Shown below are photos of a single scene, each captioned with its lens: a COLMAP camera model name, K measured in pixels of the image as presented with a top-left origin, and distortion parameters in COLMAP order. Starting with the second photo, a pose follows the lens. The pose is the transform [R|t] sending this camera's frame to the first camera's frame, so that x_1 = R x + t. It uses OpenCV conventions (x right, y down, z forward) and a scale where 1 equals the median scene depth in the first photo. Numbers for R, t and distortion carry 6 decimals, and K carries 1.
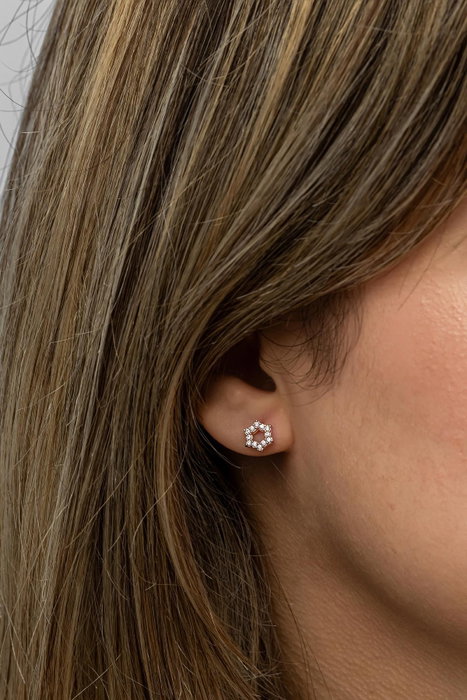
lens RADIAL K [[2079.9, 0, 265.0], [0, 2079.9, 350.2], [0, 0, 1]] dist [0.601081, 0.040773]
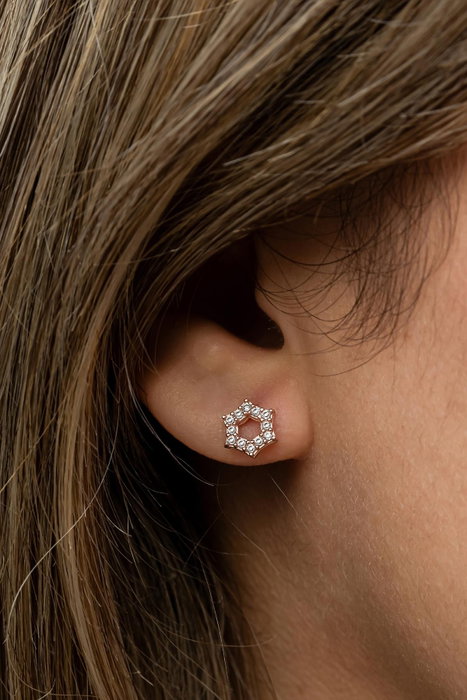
lens RADIAL K [[3045.4, 0, 233.5], [0, 3045.4, 350.0], [0, 0, 1]] dist [-0.016353, -3.445822]
pose [[0.999226, 0.039000, 0.005054, -0.012474], [-0.039055, 0.999175, 0.011180, 0.012656], [-0.004613, -0.011368, 0.999925, 0.218874]]
